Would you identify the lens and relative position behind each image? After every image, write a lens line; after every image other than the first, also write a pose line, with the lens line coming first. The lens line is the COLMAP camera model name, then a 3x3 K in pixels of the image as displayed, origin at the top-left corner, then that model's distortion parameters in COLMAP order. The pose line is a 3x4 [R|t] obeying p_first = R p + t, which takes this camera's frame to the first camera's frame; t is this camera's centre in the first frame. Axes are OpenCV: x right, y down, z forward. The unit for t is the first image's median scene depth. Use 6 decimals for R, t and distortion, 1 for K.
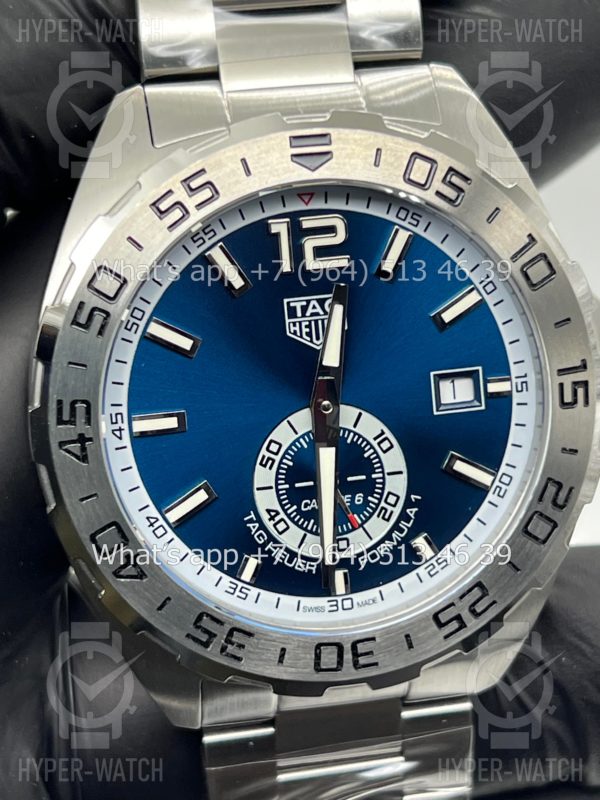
lens RADIAL K [[1854.6, 0, 300.0], [0, 1854.6, 400.0], [0, 0, 1]] dist [0.103189, 0.227457]
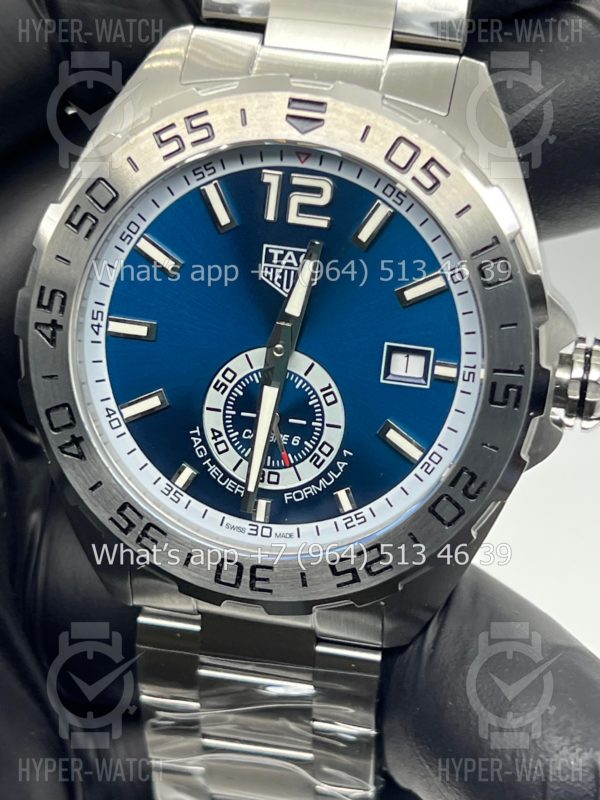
lens RADIAL K [[1854.6, 0, 300.0], [0, 1854.6, 400.0], [0, 0, 1]] dist [0.103189, 0.227457]
pose [[0.927549, 0.244585, -0.282543, 0.336541], [-0.231688, 0.969598, 0.078740, -0.055862], [0.293212, -0.007574, 0.956017, -0.032299]]
